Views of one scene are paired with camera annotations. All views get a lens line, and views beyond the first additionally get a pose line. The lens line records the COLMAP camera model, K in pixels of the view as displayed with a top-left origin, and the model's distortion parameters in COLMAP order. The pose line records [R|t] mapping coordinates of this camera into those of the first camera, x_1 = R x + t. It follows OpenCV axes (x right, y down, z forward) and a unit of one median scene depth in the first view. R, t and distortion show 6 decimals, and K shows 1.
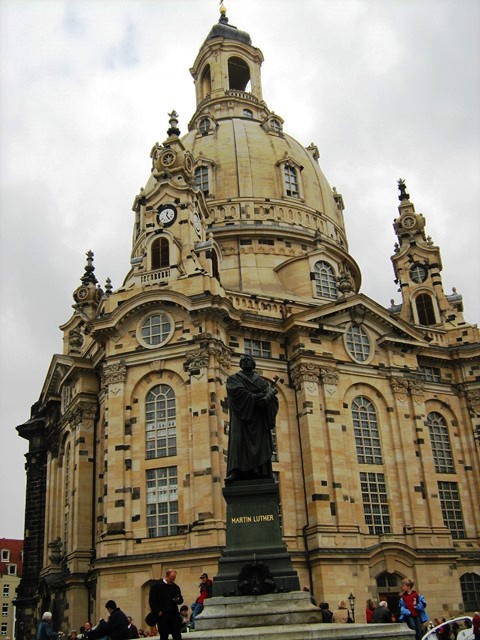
lens RADIAL K [[735.1, 0, 240.0], [0, 735.1, 320.0], [0, 0, 1]] dist [-0.114315, 0.013250]
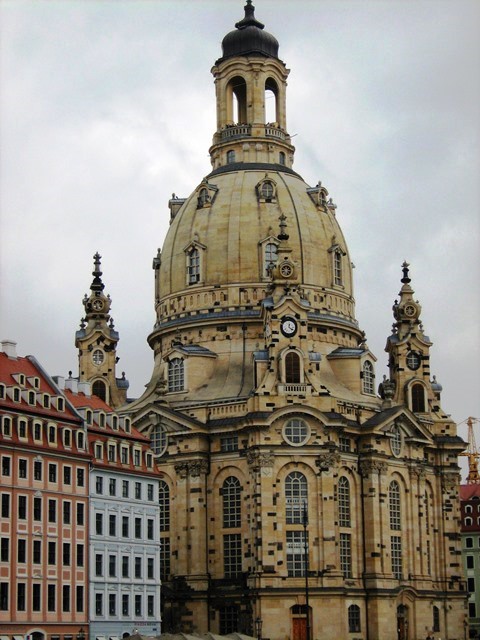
lens RADIAL K [[1588.8, 0, 240.0], [0, 1588.8, 320.0], [0, 0, 1]] dist [0.016214, -0.229880]
pose [[0.884278, 0.133946, 0.447338, -1.578179], [-0.233516, 0.956435, 0.175220, -0.690397], [-0.404379, -0.259403, 0.877033, -1.554842]]
